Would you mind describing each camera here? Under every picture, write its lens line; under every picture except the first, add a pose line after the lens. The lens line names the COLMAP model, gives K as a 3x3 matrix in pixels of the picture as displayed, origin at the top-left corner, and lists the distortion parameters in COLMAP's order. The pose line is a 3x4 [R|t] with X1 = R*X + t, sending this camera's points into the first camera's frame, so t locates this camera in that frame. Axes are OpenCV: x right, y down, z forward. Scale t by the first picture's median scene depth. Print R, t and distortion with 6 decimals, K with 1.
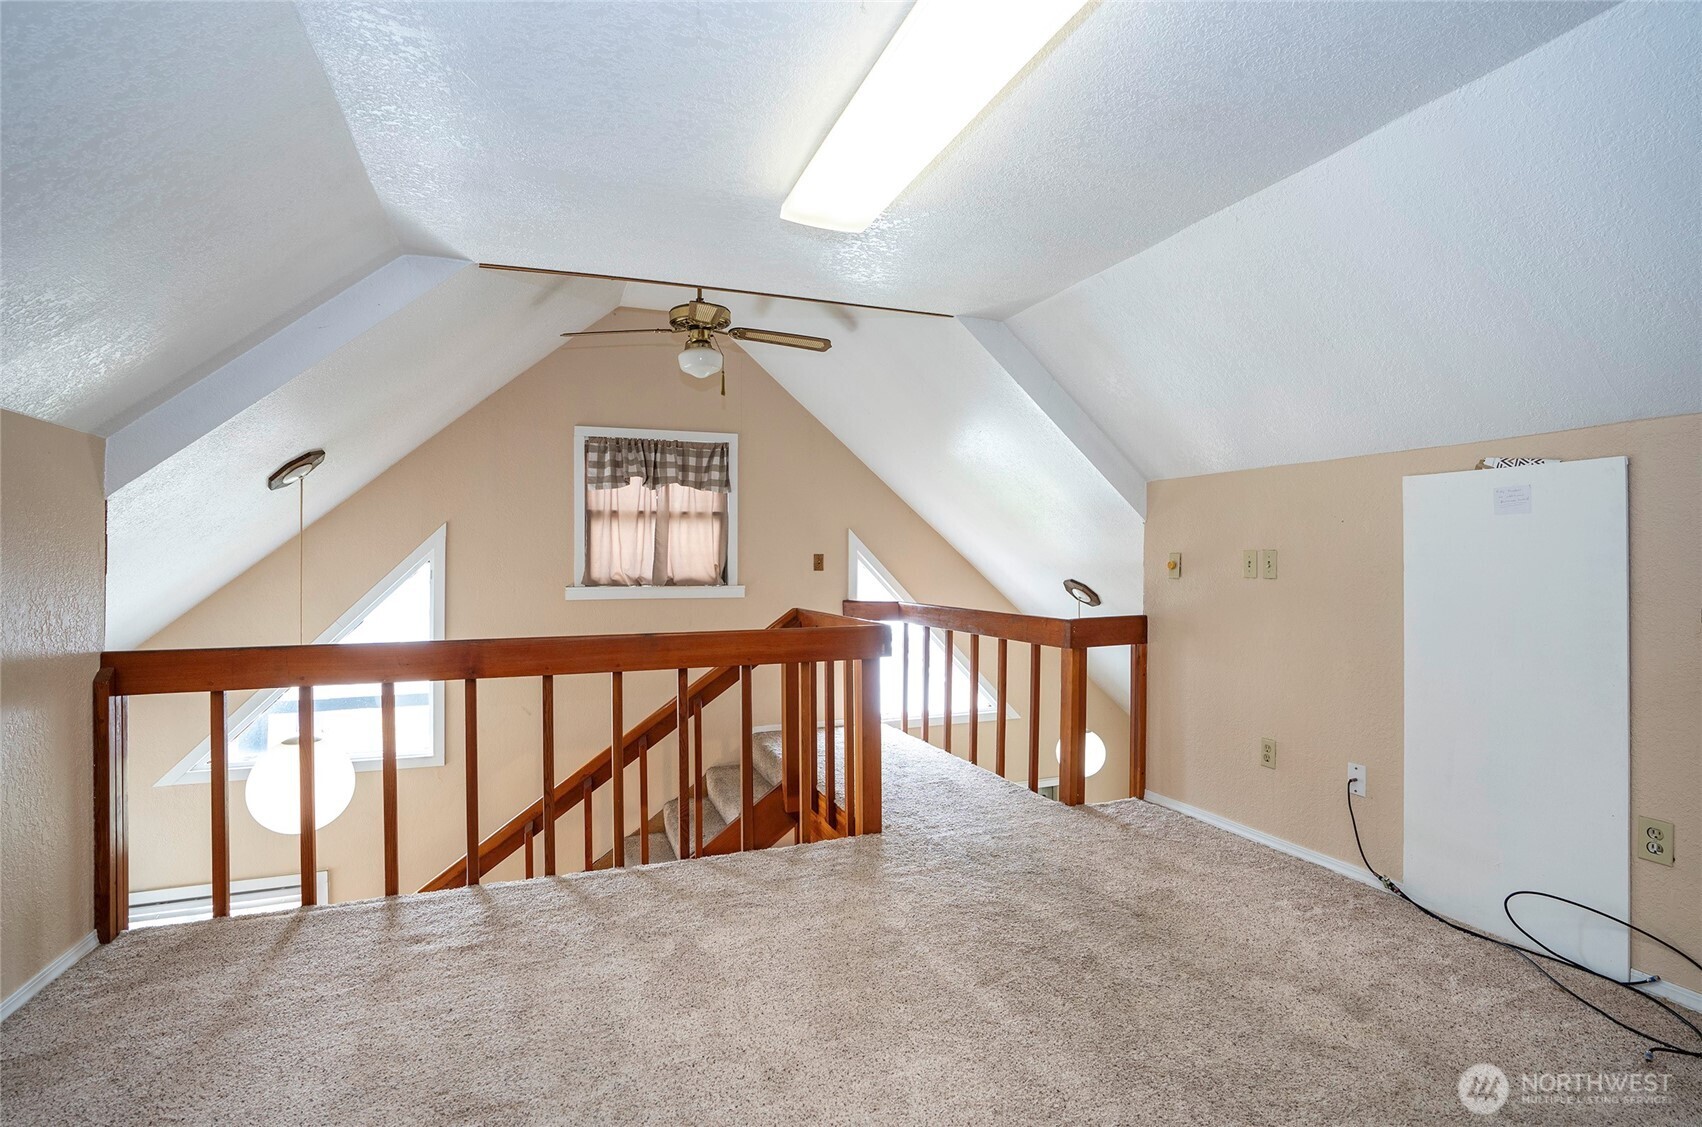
lens RADIAL K [[843.3, 0, 850.0], [0, 843.3, 567.1], [0, 0, 1]] dist [-0.071994, 0.042156]
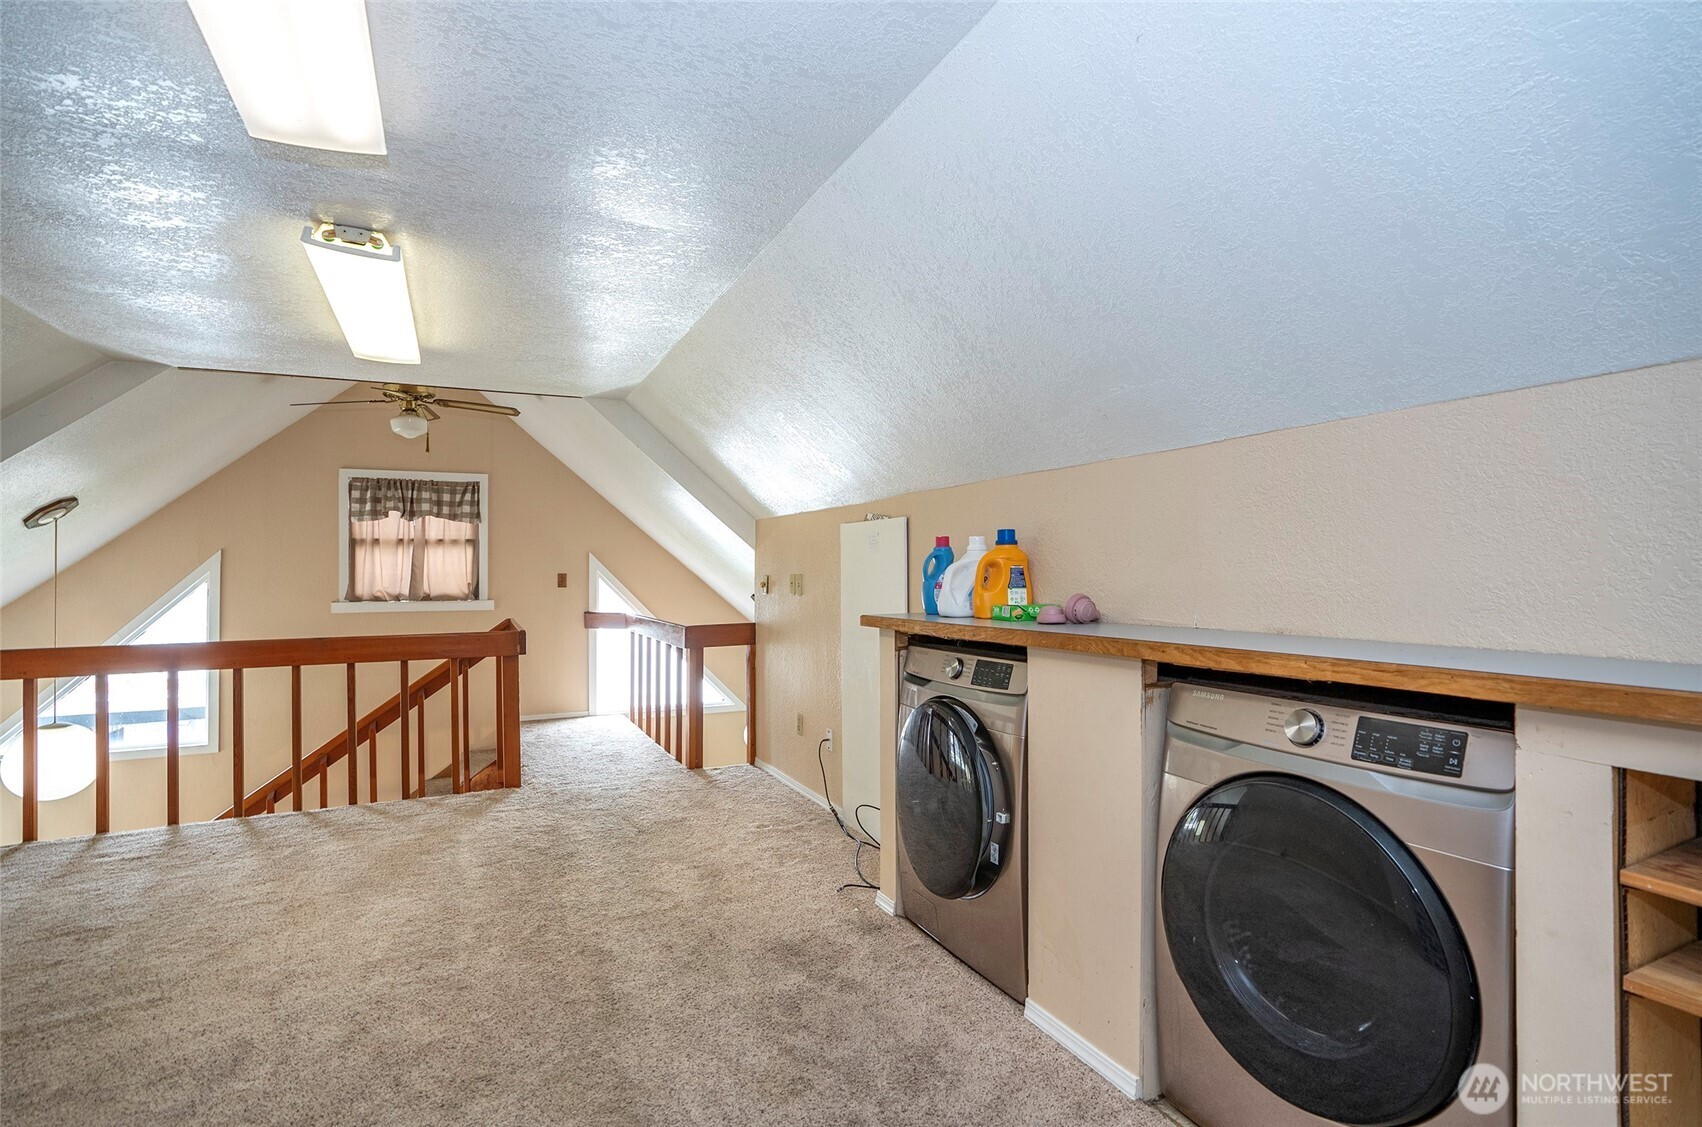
lens RADIAL K [[843.3, 0, 850.0], [0, 843.3, 567.1], [0, 0, 1]] dist [-0.071994, 0.042156]
pose [[0.996726, -0.002814, 0.080808, 0.304371], [0.003902, 0.999904, -0.013301, -0.008156], [-0.080763, 0.013573, 0.996641, -0.241288]]
